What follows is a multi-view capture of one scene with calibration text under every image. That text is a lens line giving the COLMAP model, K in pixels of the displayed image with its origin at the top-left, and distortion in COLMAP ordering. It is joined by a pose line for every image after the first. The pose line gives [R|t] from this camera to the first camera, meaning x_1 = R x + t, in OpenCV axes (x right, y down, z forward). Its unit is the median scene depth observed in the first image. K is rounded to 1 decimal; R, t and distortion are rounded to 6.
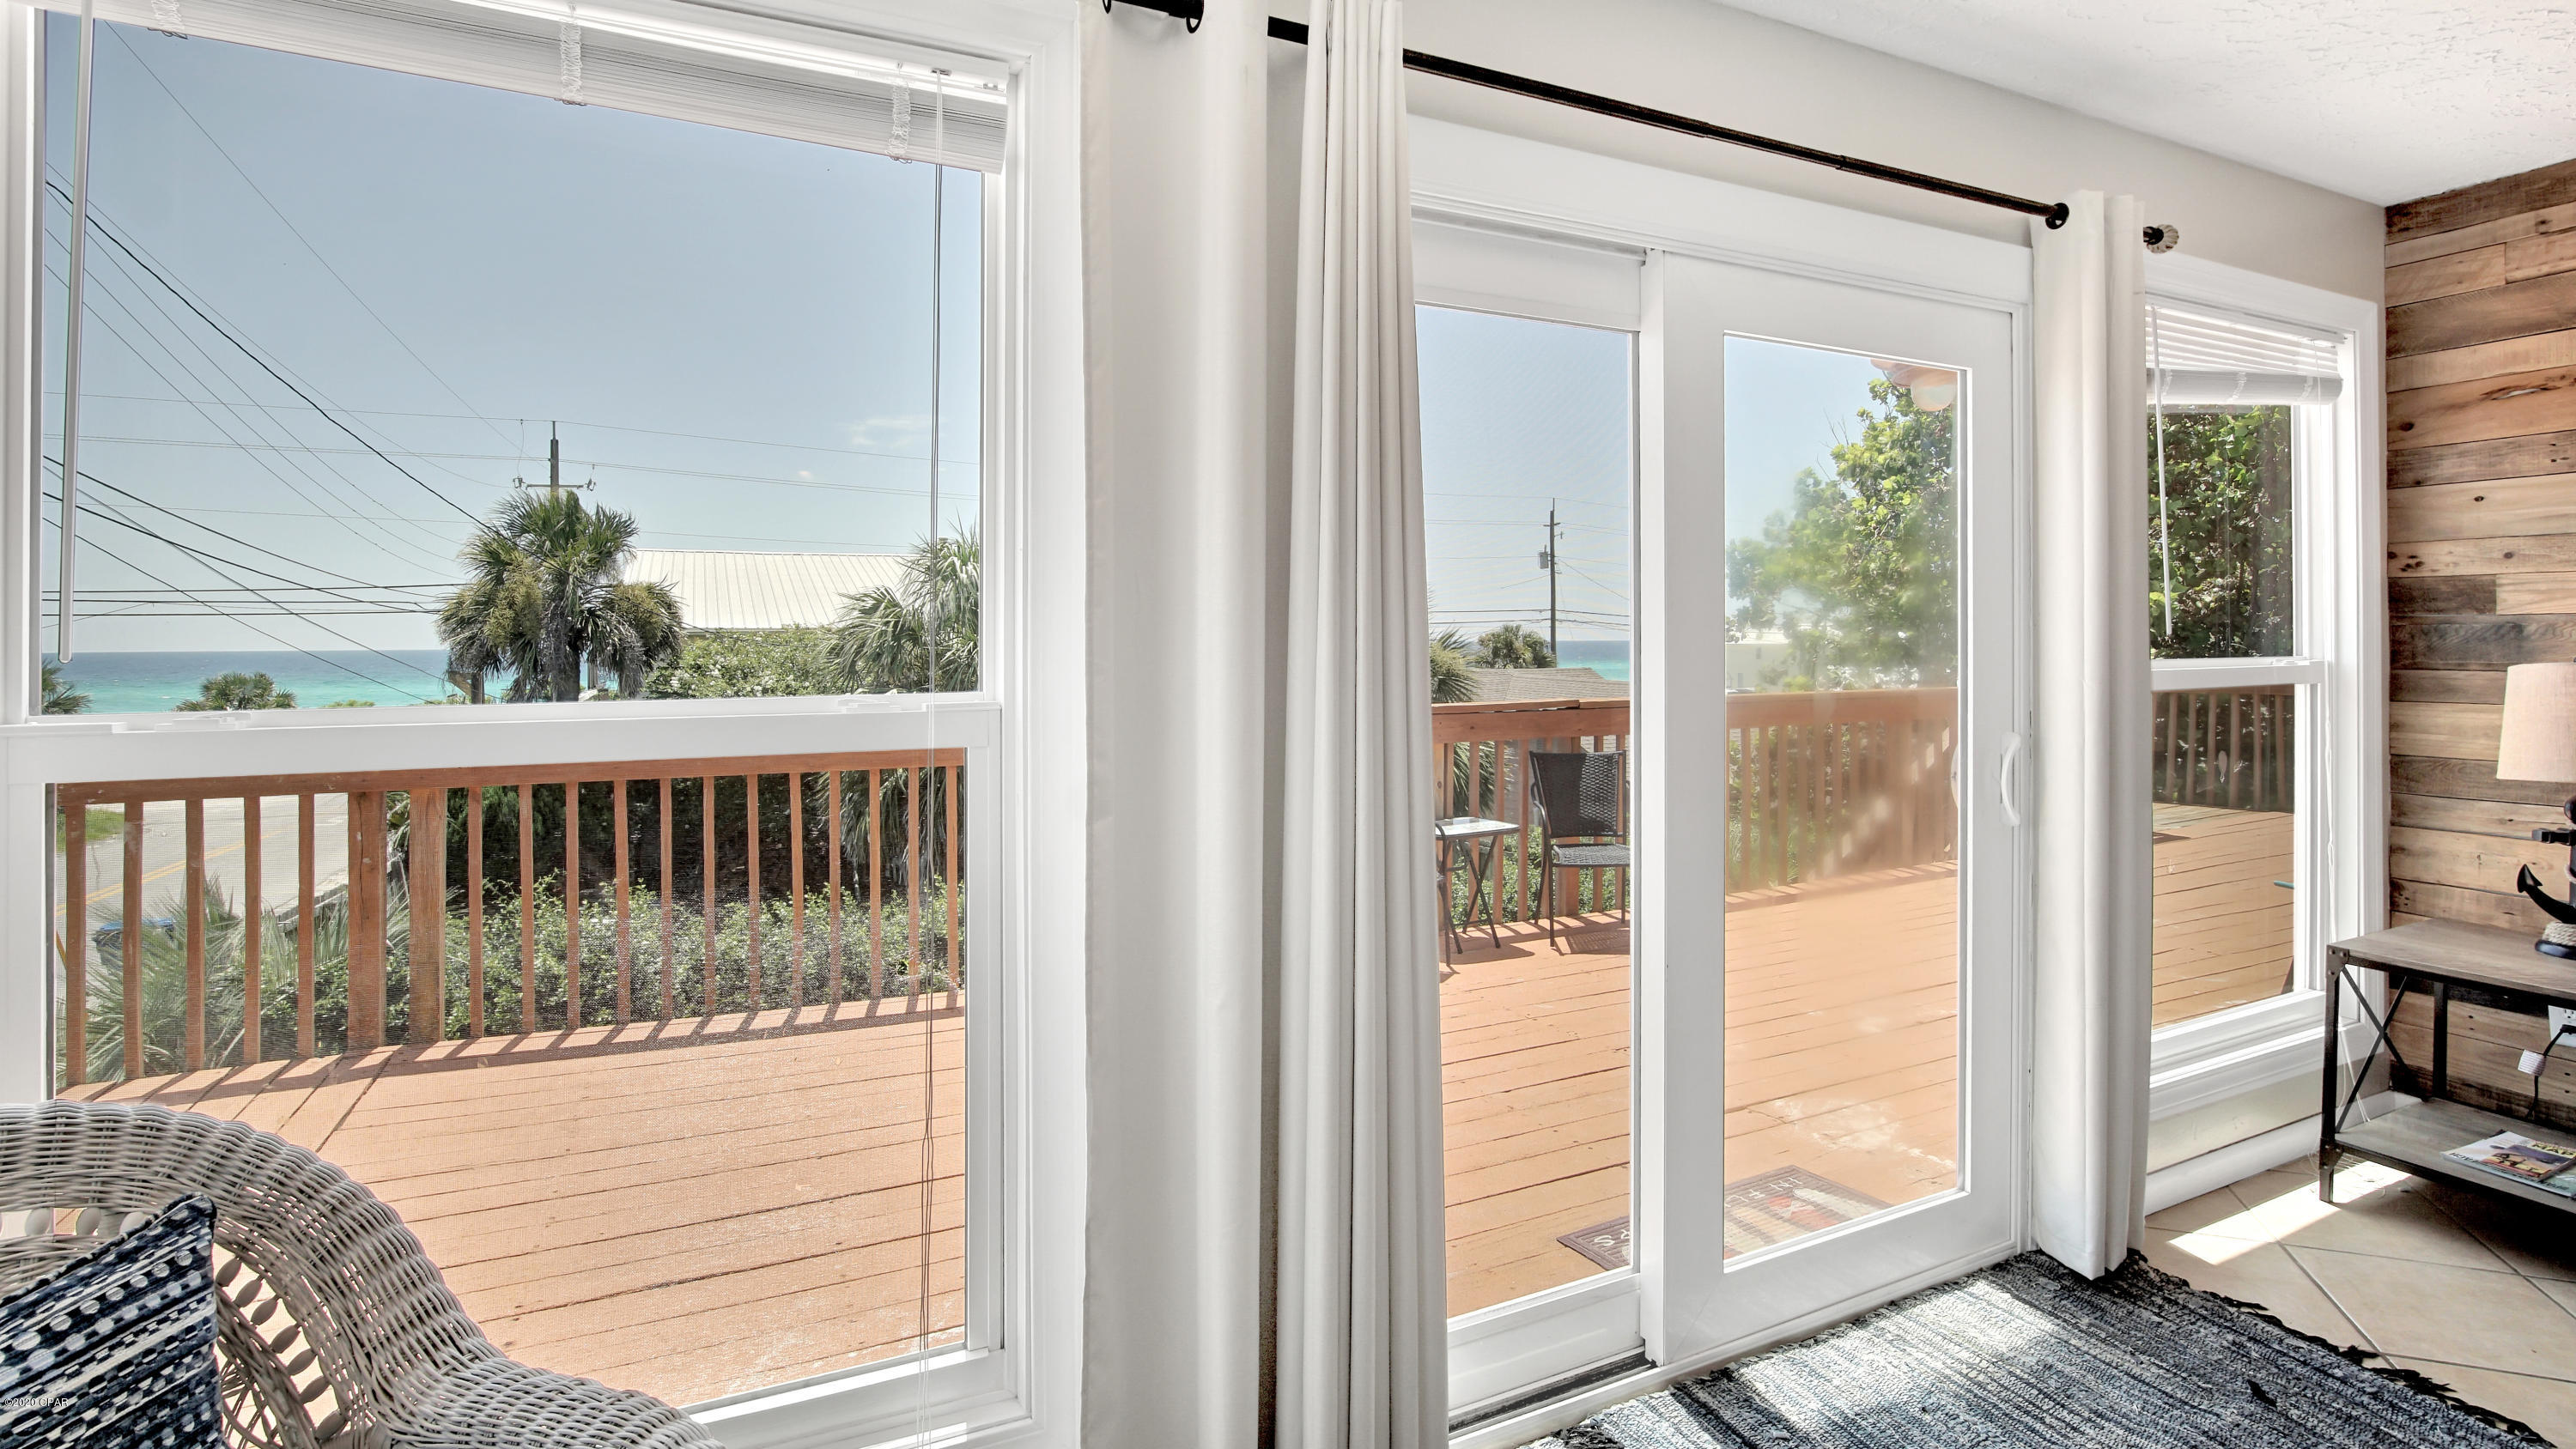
lens RADIAL K [[1204.3, 0, 1291.8], [0, 1204.3, 615.9], [0, 0, 1]] dist [-0.029092, 0.009548]
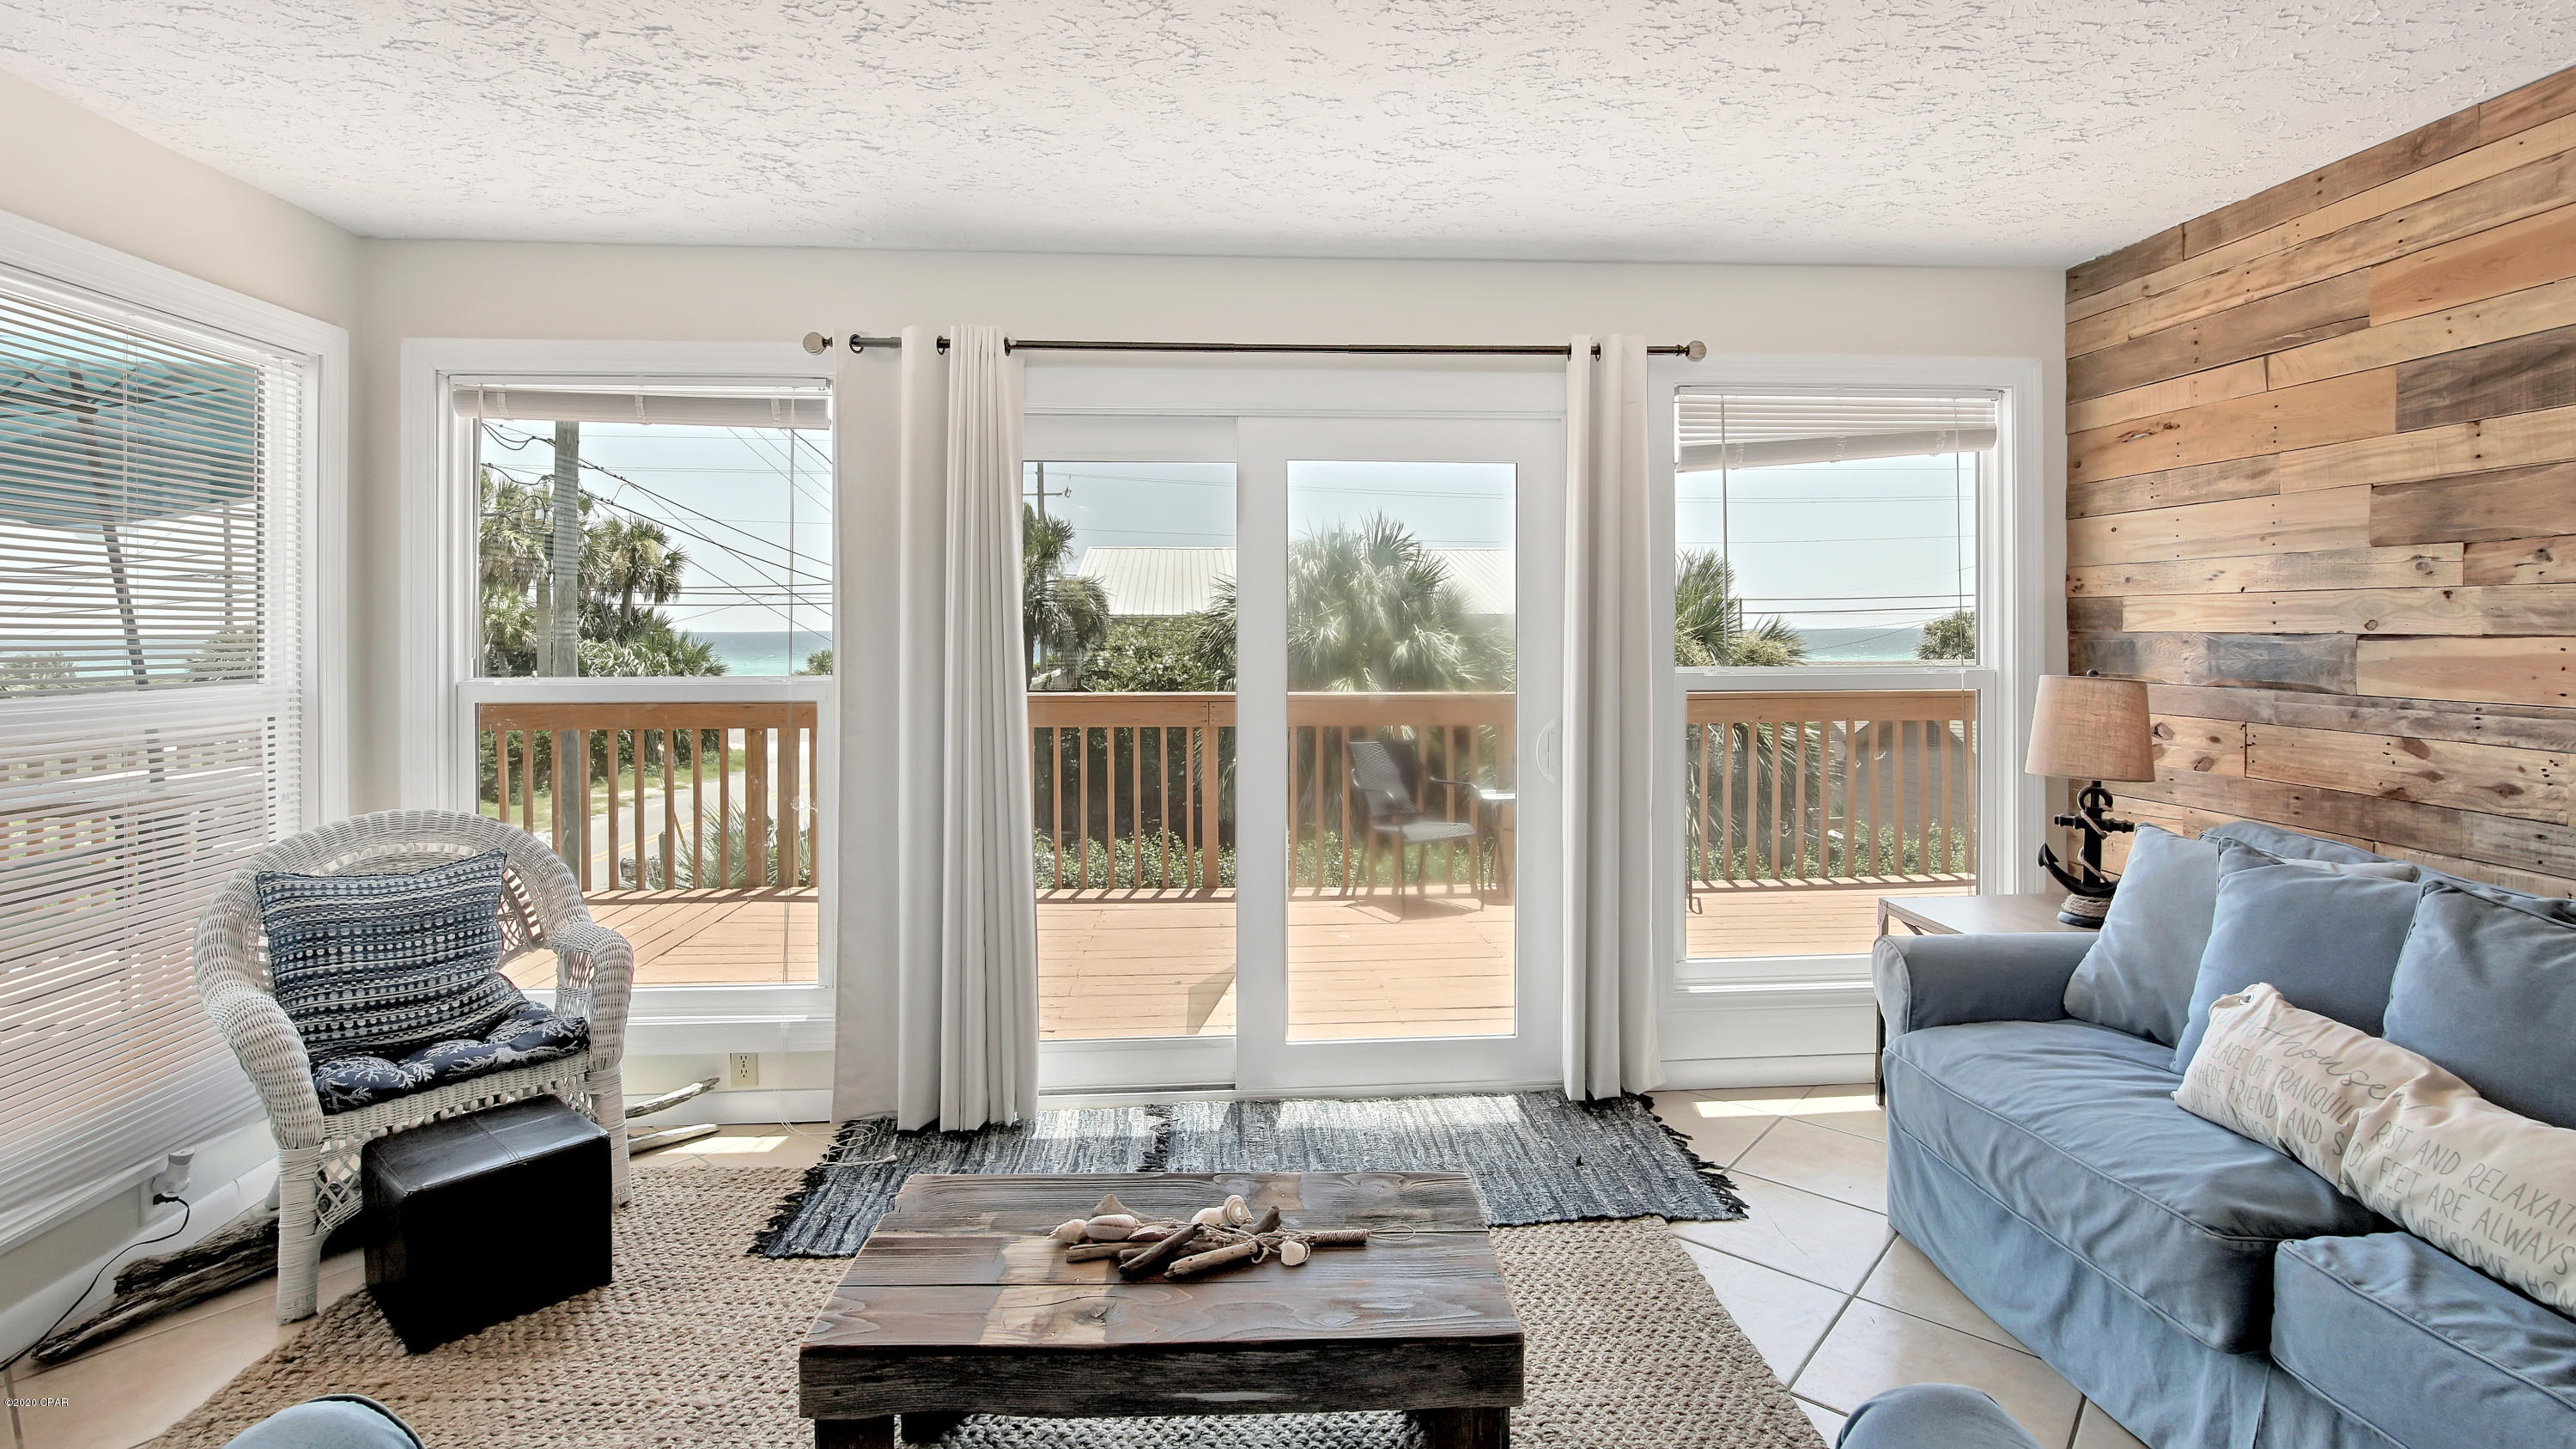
lens RADIAL K [[1204.6, 0, 1295.7], [0, 1204.6, 622.3], [0, 0, 1]] dist [-0.029092, 0.009548]
pose [[0.933797, 0.004184, -0.357779, 0.112016], [0.002570, 0.999827, 0.018400, -0.005497], [0.357794, -0.018101, 0.933625, -0.057960]]
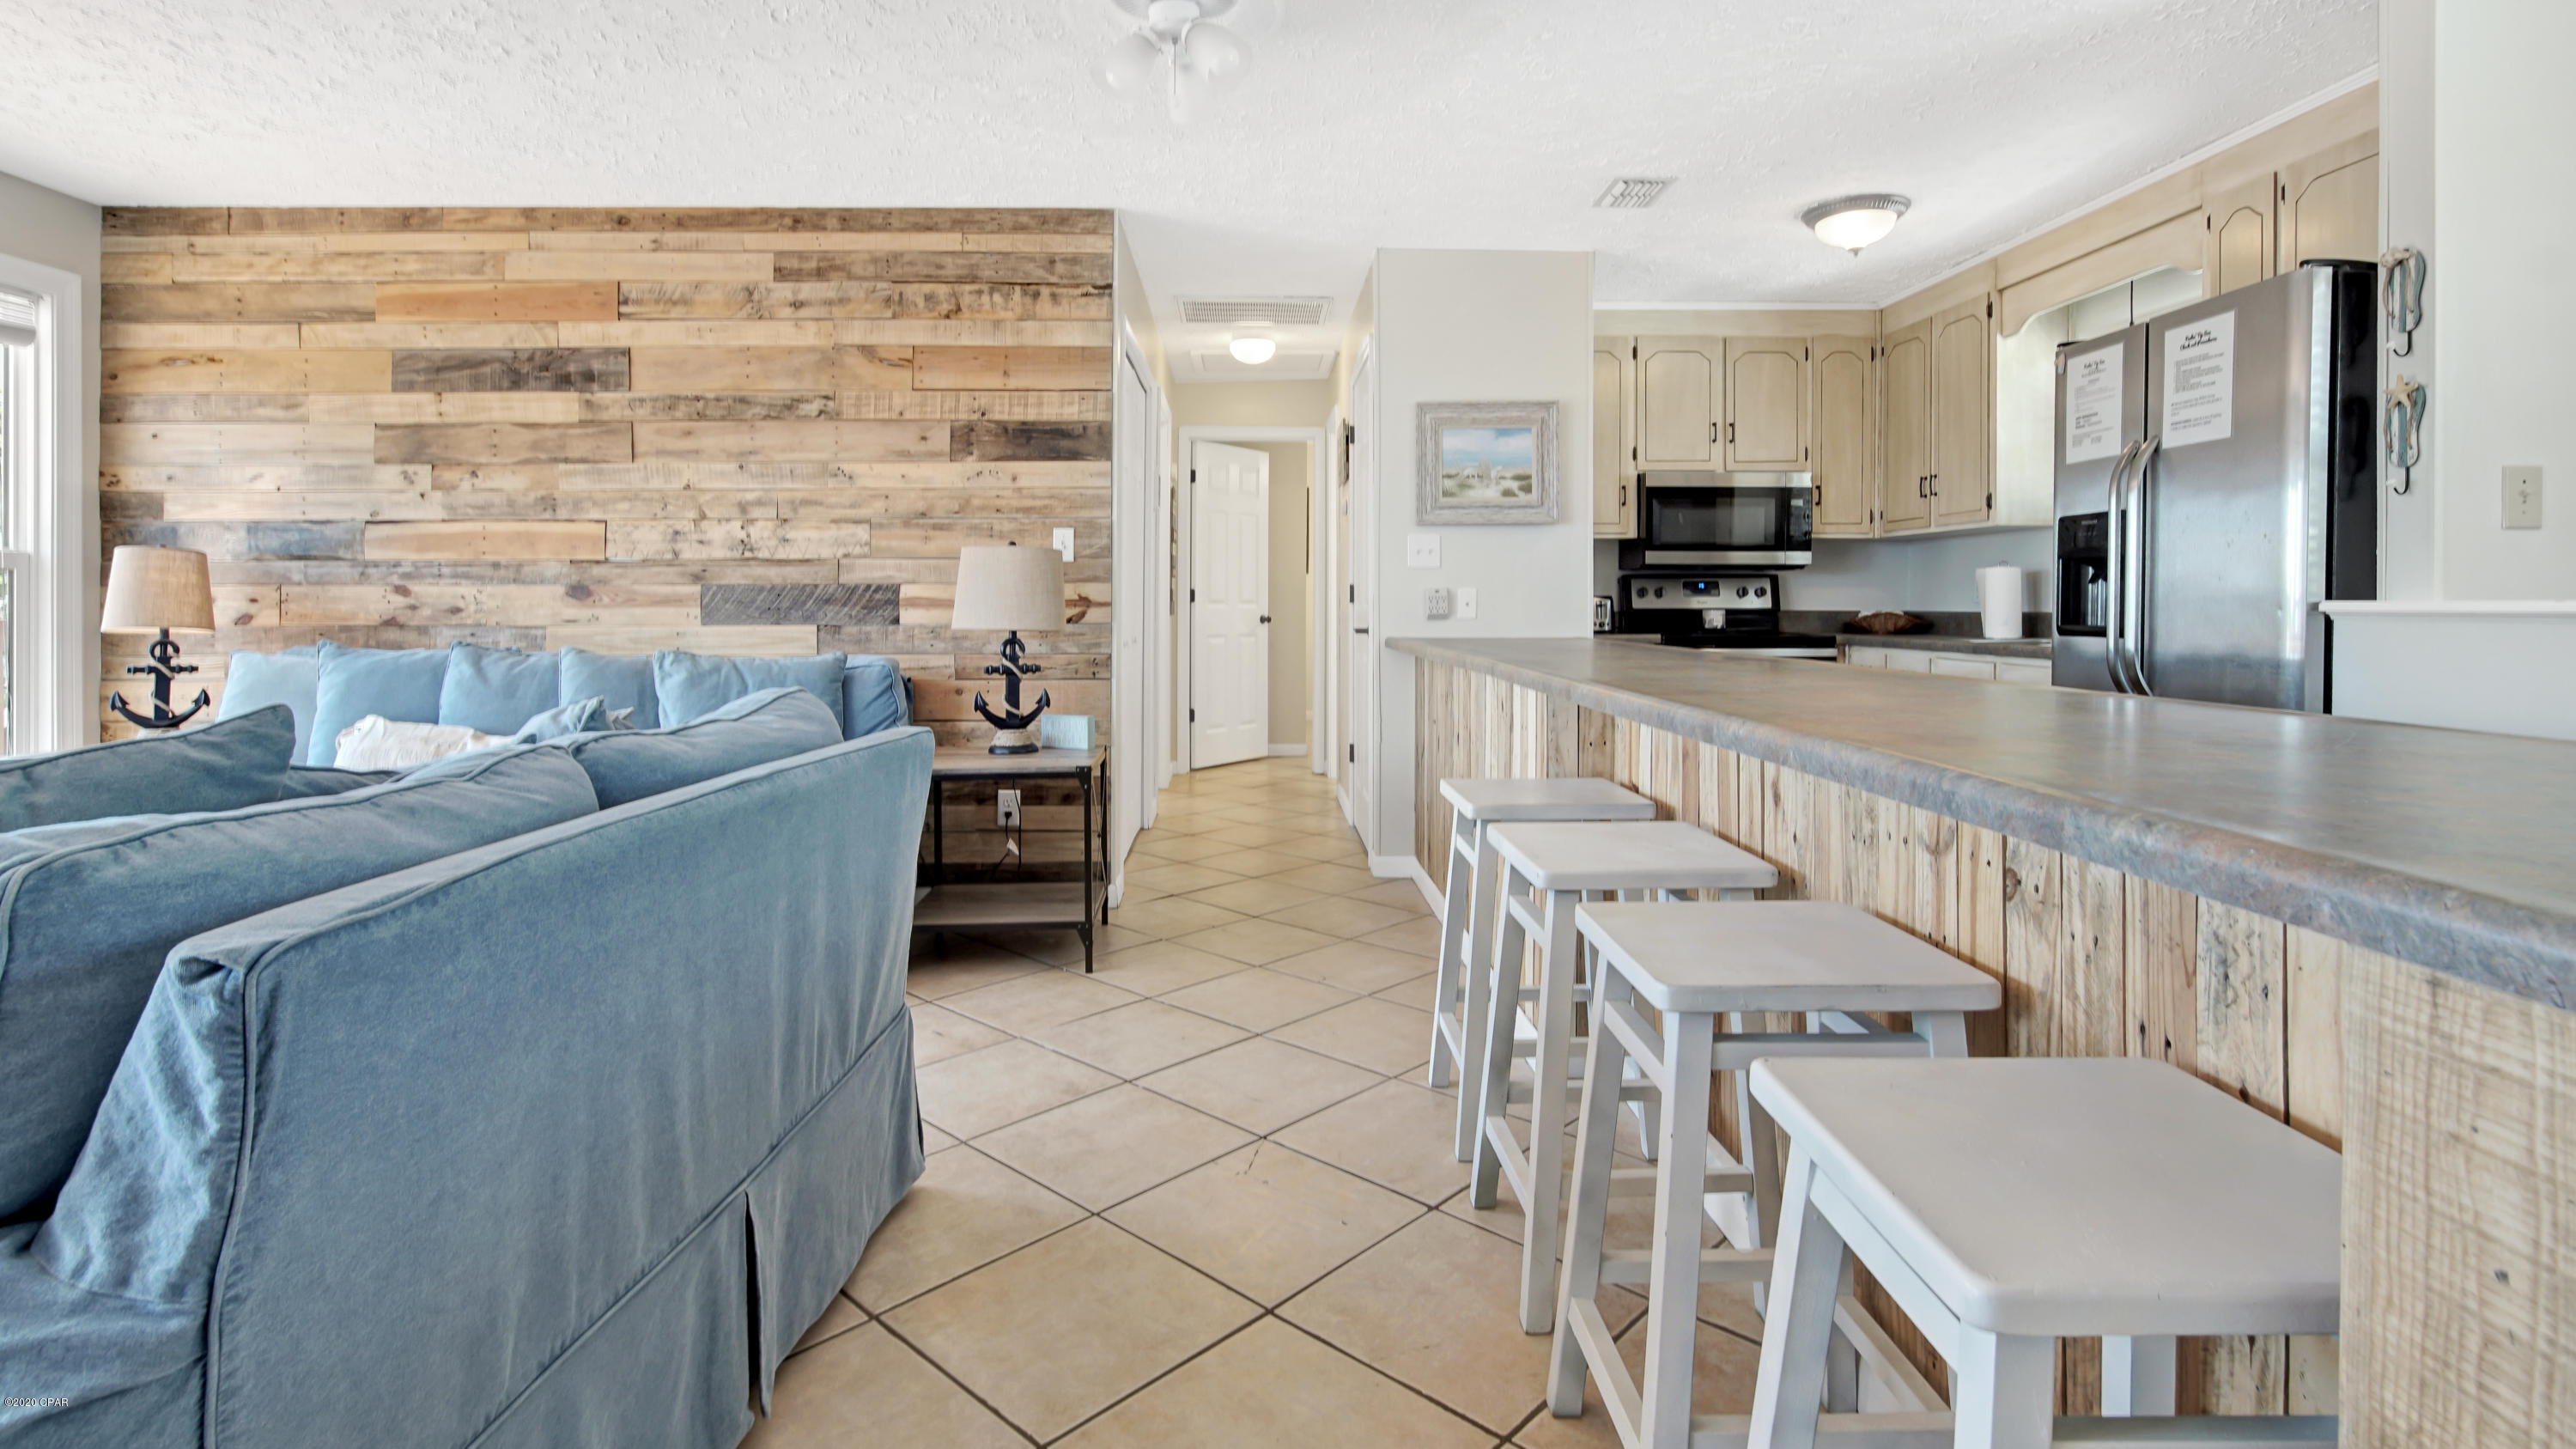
lens RADIAL K [[1204.6, 0, 1235.0], [0, 1204.6, 611.5], [0, 0, 1]] dist [-0.029092, 0.009548]
pose [[0.413617, 0.000132, 0.910451, 0.044851], [-0.019226, 0.999778, 0.008589, 0.011333], [-0.910248, -0.021057, 0.413528, -0.118061]]
